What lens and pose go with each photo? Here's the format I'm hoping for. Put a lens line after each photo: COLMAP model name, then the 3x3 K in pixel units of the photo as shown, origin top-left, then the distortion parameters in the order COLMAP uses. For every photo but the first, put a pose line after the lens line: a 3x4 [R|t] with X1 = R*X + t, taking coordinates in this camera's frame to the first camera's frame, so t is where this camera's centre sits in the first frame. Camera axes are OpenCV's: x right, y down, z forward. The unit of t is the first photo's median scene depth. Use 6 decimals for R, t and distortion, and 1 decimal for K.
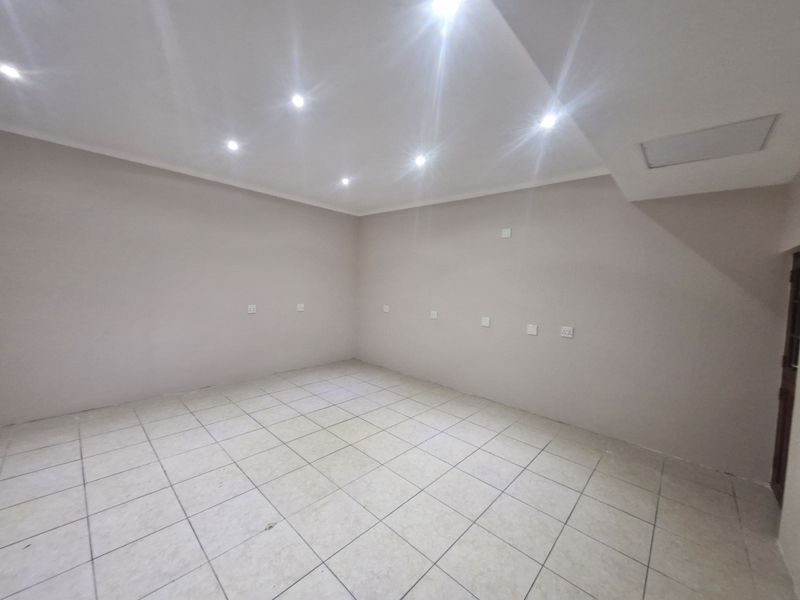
lens RADIAL K [[310.8, 0, 403.9], [0, 310.8, 299.9], [0, 0, 1]] dist [-0.001862, -0.001670]
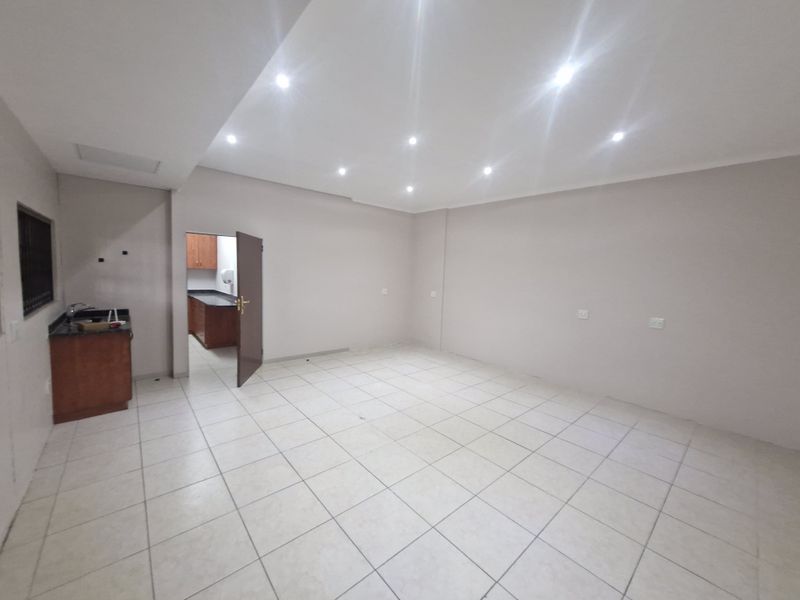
lens RADIAL K [[310.8, 0, 397.7], [0, 310.8, 296.8], [0, 0, 1]] dist [-0.001862, -0.001670]
pose [[-0.108635, 0.035378, -0.993452, 0.664749], [-0.107044, 0.993139, 0.047072, -0.011161], [0.988302, 0.111457, -0.104103, 0.721806]]
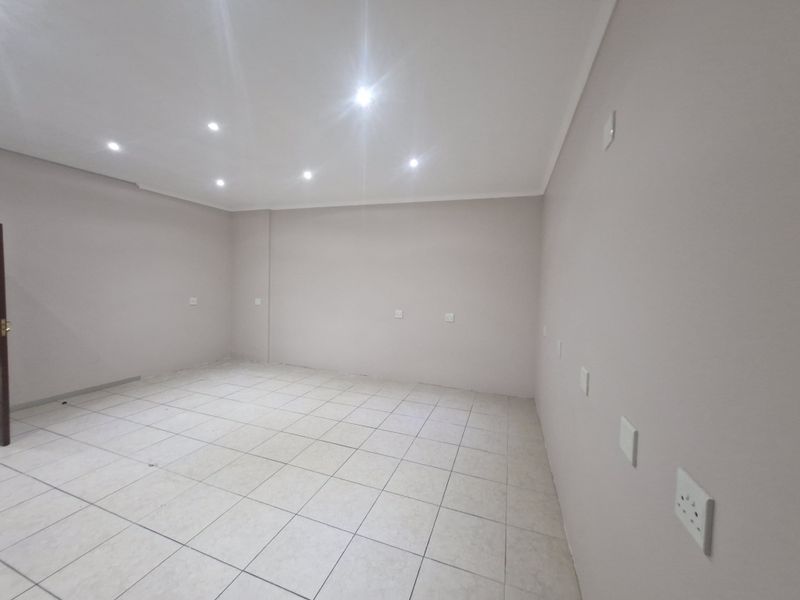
lens RADIAL K [[310.8, 0, 400.1], [0, 310.8, 296.7], [0, 0, 1]] dist [-0.001862, -0.001670]
pose [[0.395068, 0.013272, -0.918556, 0.654446], [-0.072525, 0.997225, -0.016784, -0.017554], [0.915784, 0.073249, 0.394935, 0.774935]]
